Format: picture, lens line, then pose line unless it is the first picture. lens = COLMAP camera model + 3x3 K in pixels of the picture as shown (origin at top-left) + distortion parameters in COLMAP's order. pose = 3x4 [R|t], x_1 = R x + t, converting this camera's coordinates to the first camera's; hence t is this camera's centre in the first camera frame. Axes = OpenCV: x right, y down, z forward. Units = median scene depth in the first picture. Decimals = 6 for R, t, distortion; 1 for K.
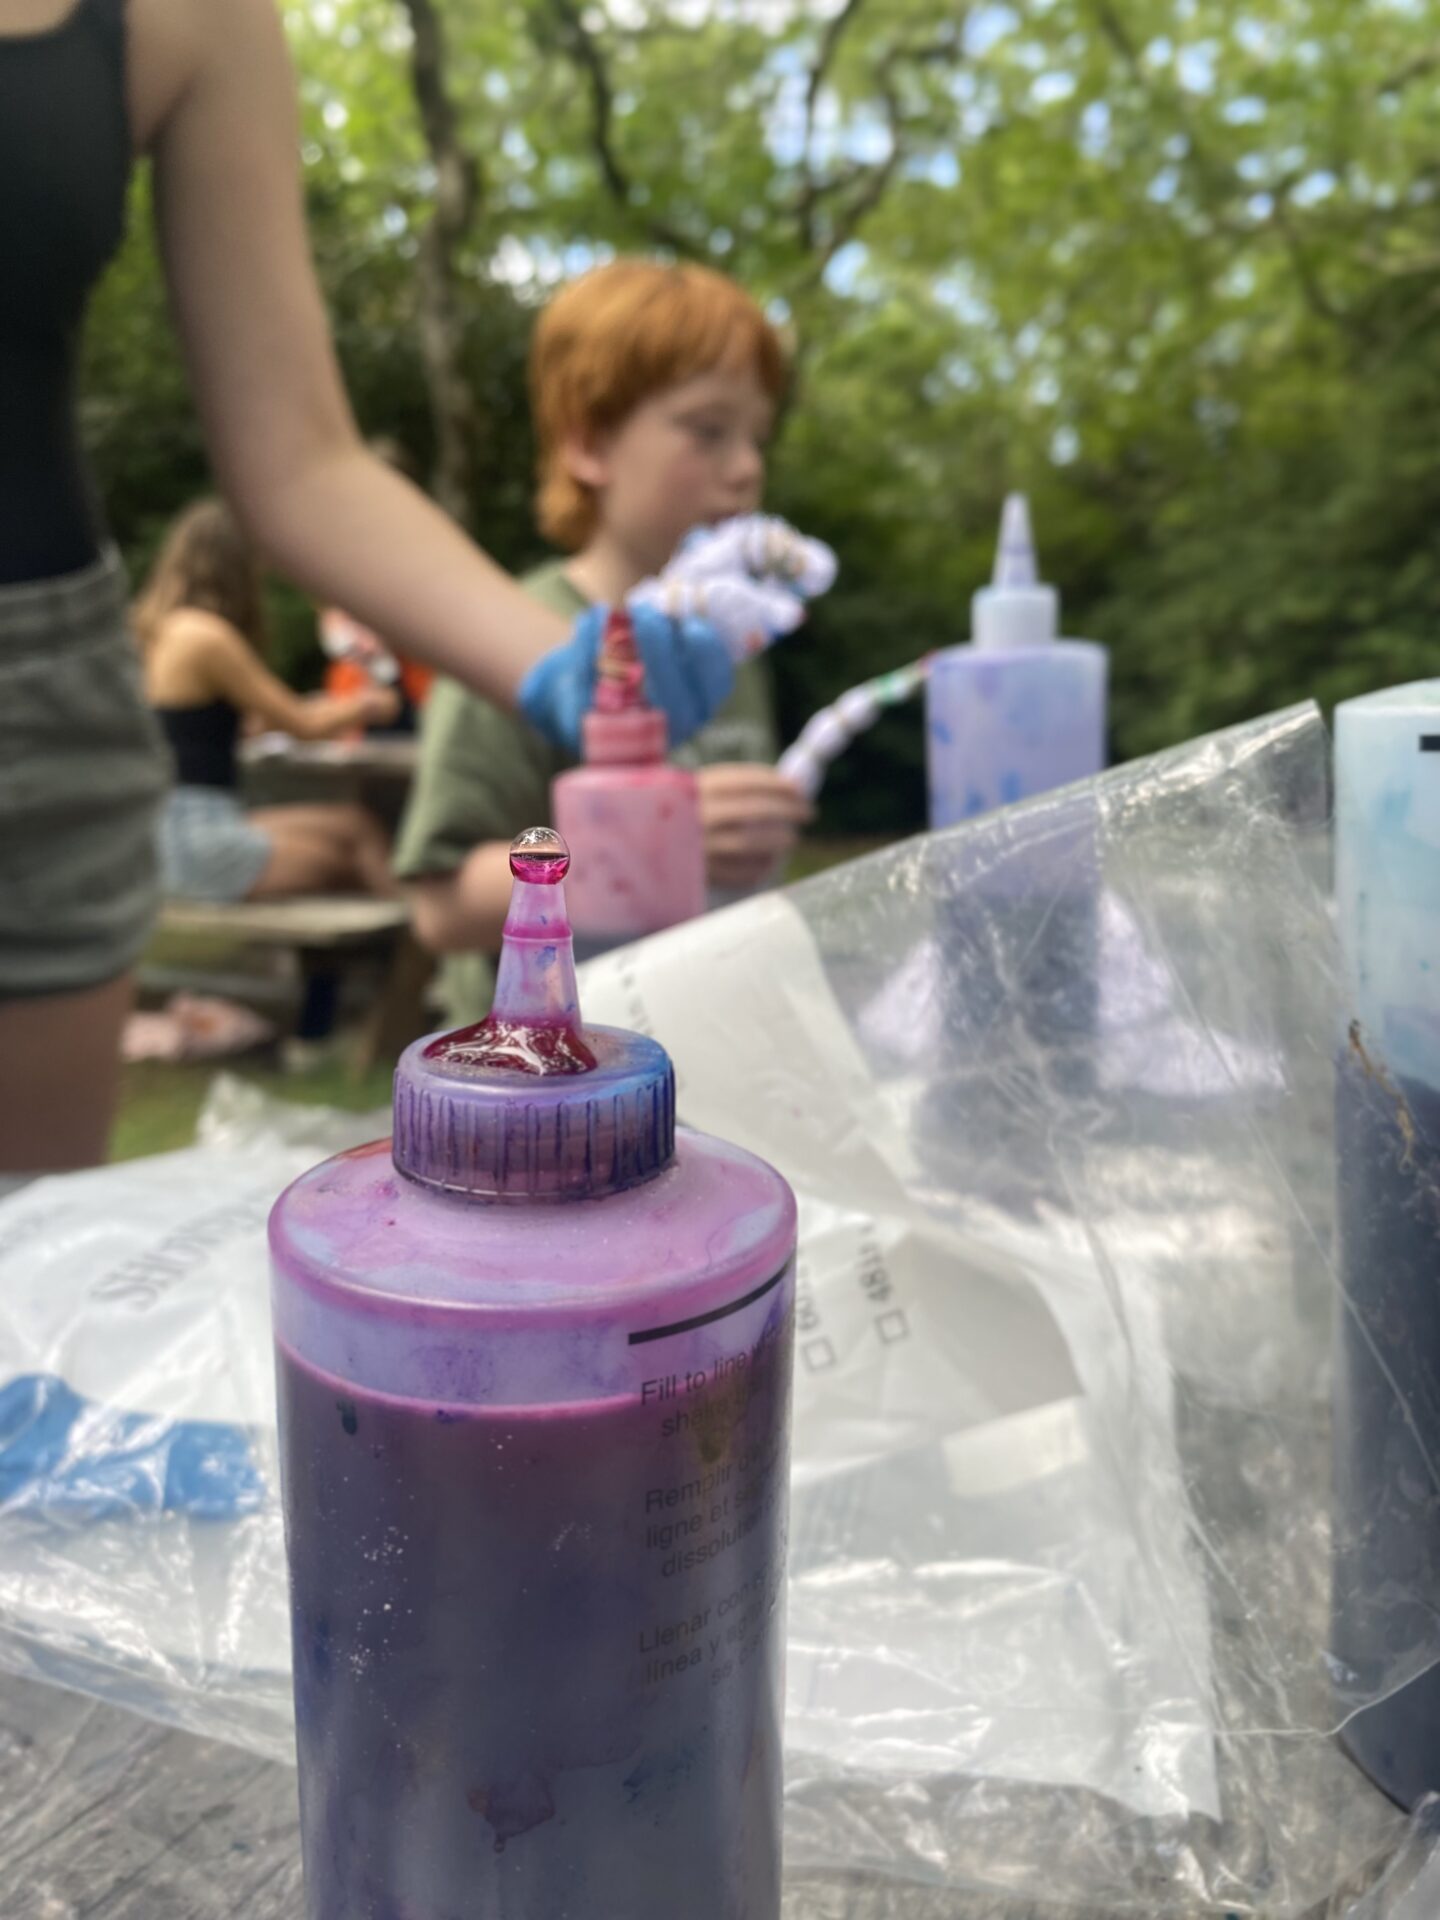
lens RADIAL K [[1459.9, 0, 720.0], [0, 1459.9, 960.0], [0, 0, 1]] dist [0.053702, 0.000727]
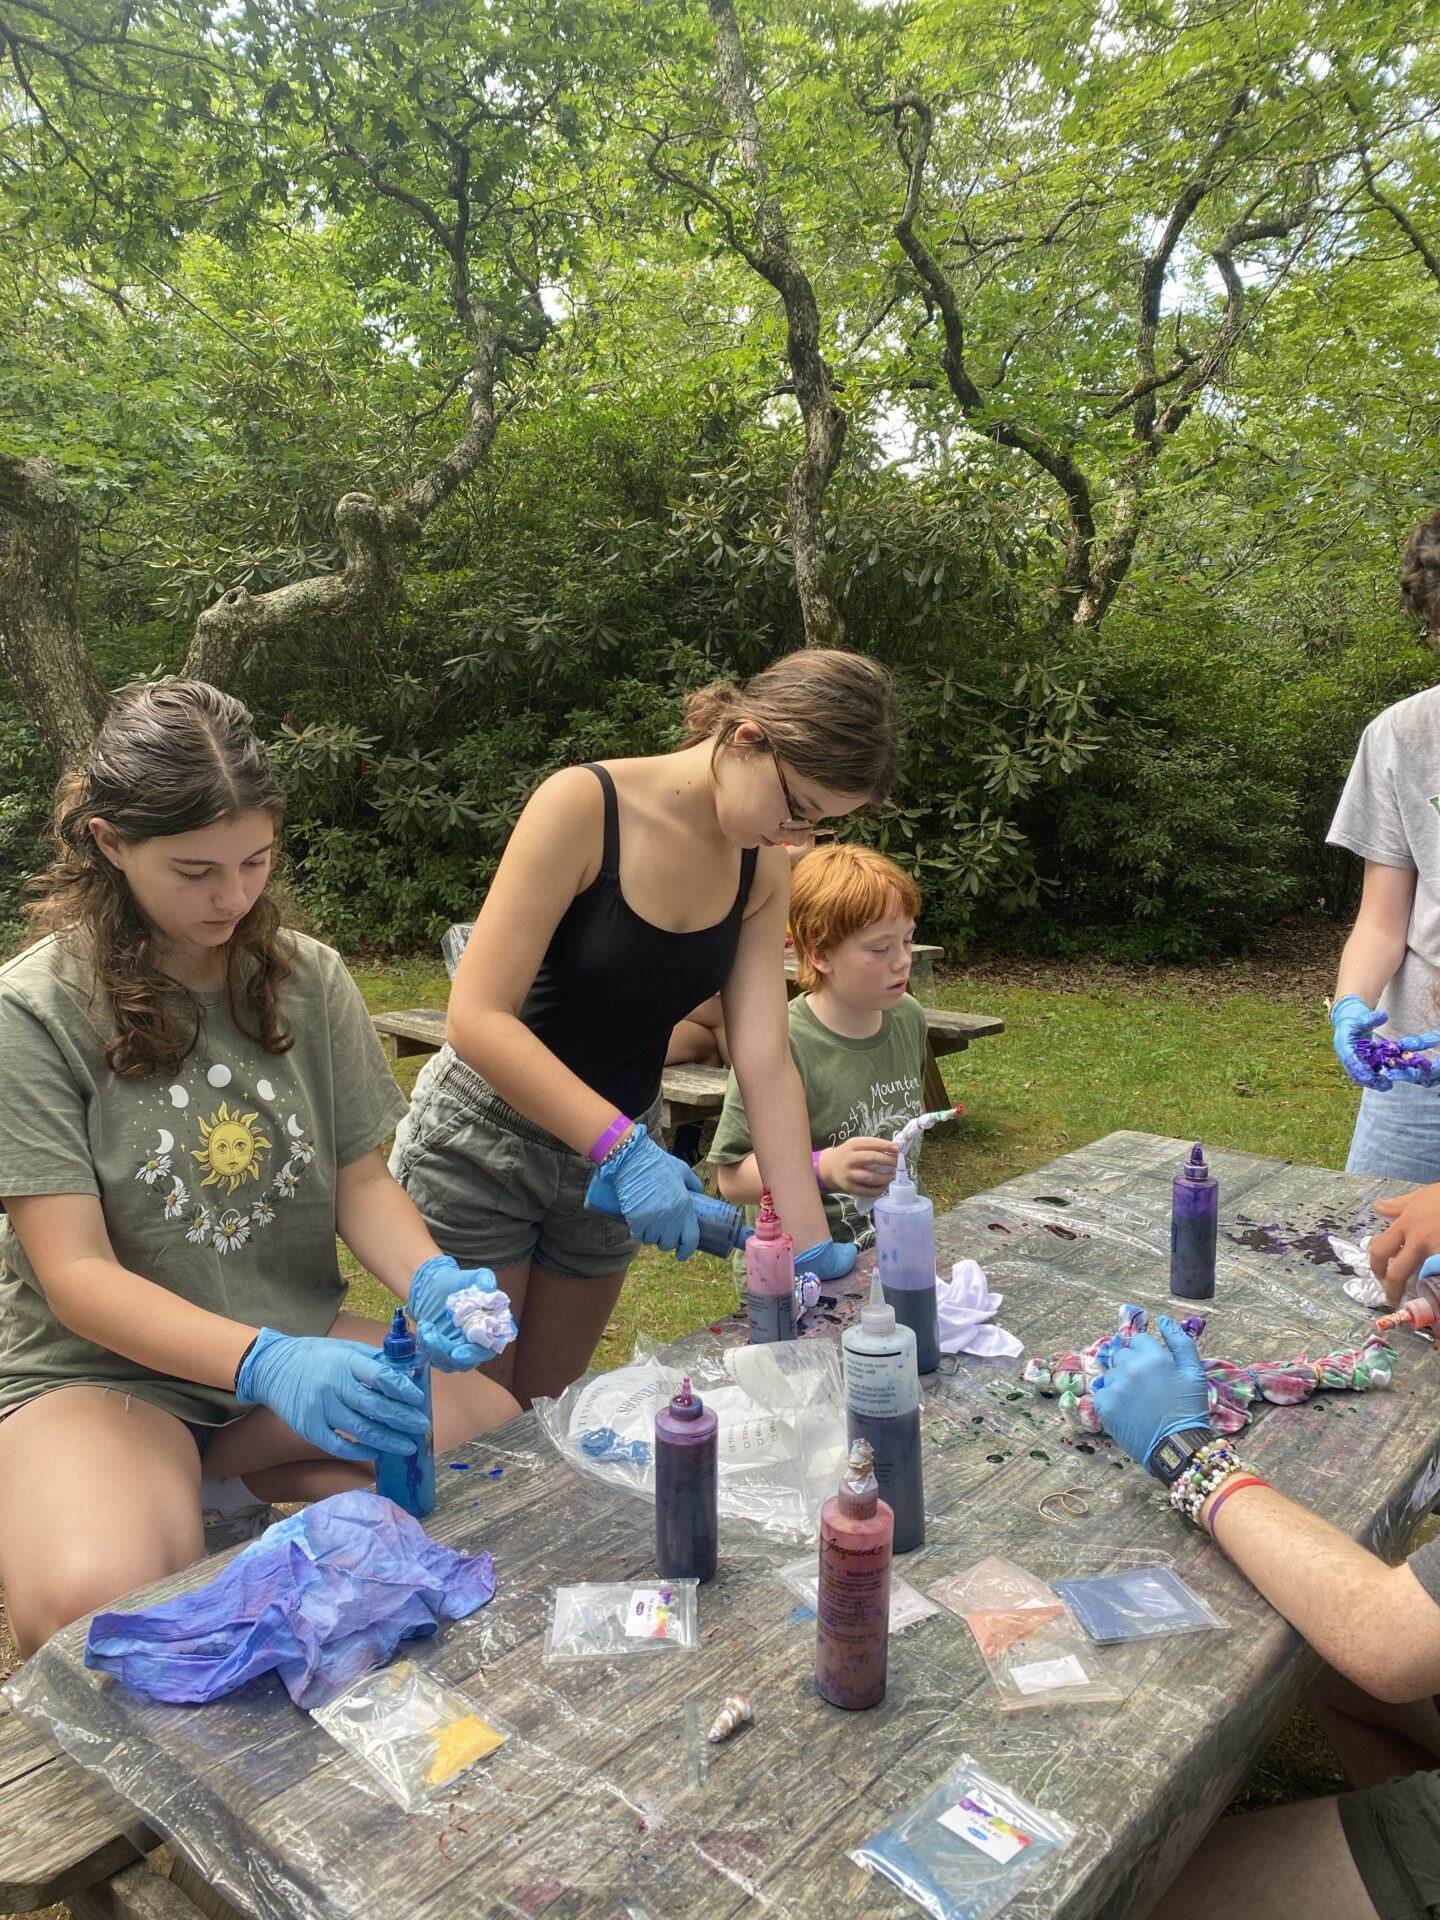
lens RADIAL K [[1463.2, 0, 720.0], [0, 1463.2, 960.0], [0, 0, 1]] dist [-0.001281, -0.000226]
pose [[0.967941, 0.024869, -0.249942, 1.085331], [-0.033396, 0.998994, -0.029931, -1.149945], [0.248946, 0.037319, 0.967798, -3.699969]]
